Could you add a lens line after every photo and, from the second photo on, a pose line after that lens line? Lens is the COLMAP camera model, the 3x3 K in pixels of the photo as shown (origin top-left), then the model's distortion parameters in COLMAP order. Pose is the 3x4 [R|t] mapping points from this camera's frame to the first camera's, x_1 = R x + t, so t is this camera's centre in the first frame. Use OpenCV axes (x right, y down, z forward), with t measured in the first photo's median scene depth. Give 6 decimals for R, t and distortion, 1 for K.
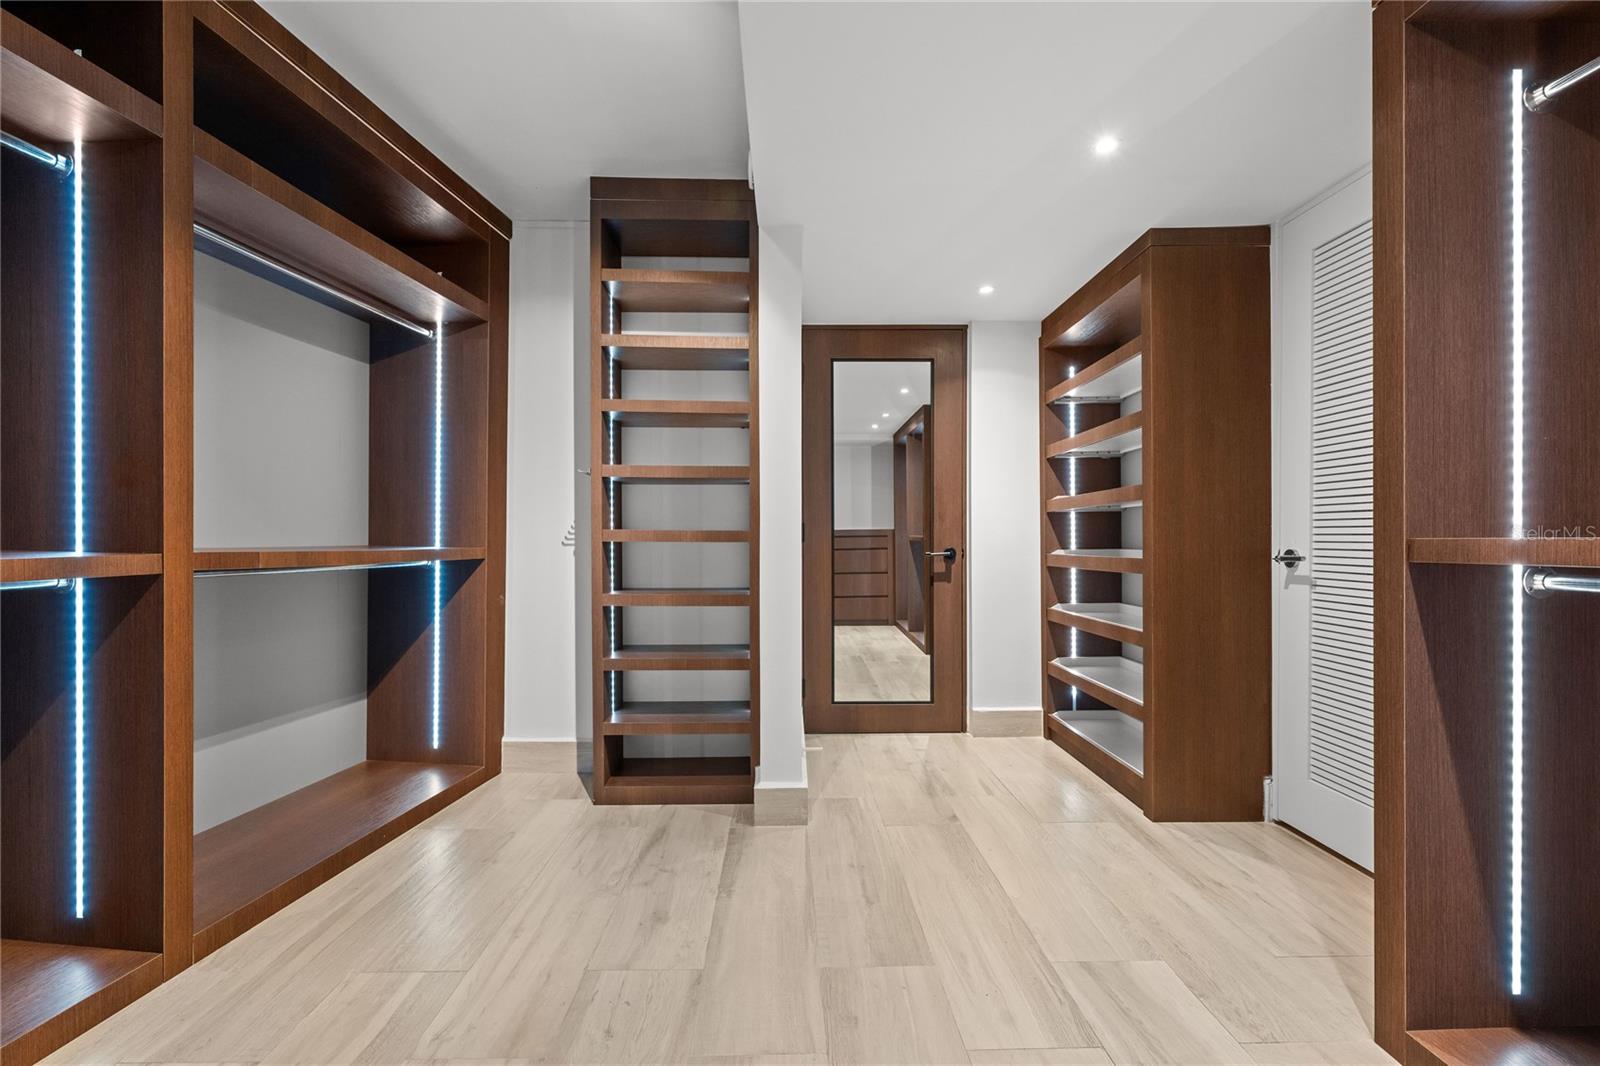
lens RADIAL K [[725.2, 0, 801.1], [0, 725.2, 535.2], [0, 0, 1]] dist [-0.000273, 0.000023]
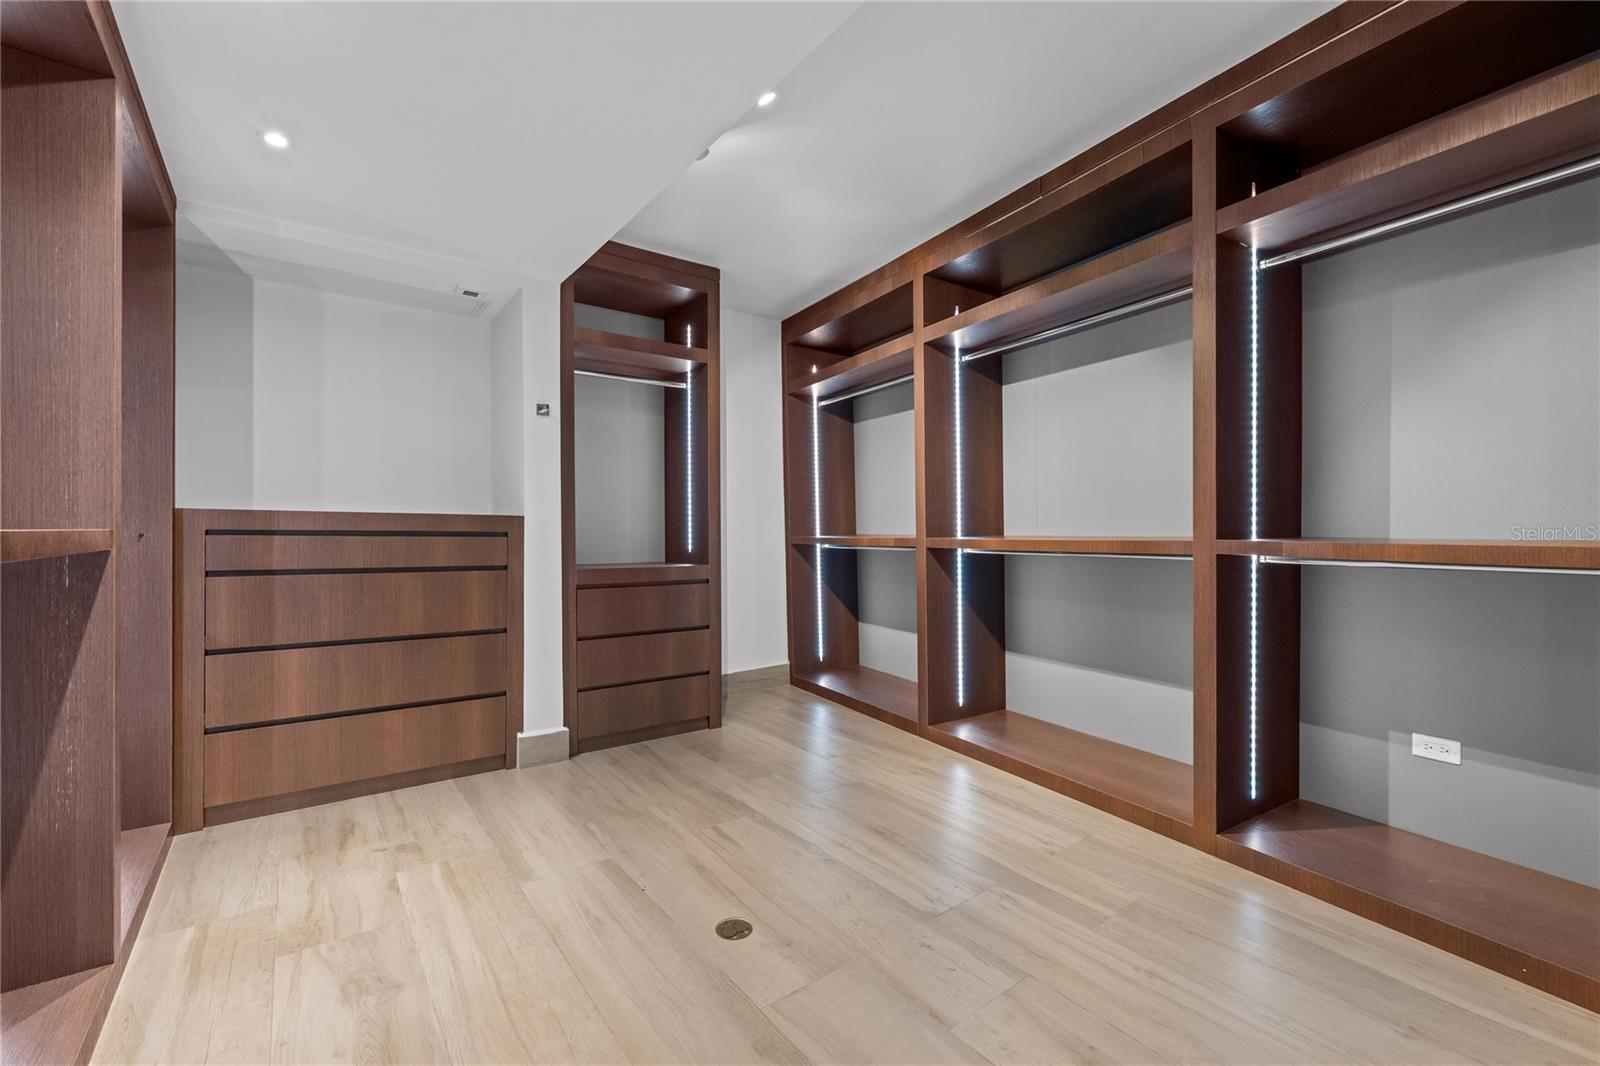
lens RADIAL K [[694.0, 0, 799.5], [0, 694.0, 533.6], [0, 0, 1]] dist [-0.000824, -0.000119]
pose [[-0.824852, 0.002562, -0.565343, 0.487567], [0.005063, 0.999983, -0.002855, 0.009684], [0.565326, -0.005217, -0.824851, 1.619120]]
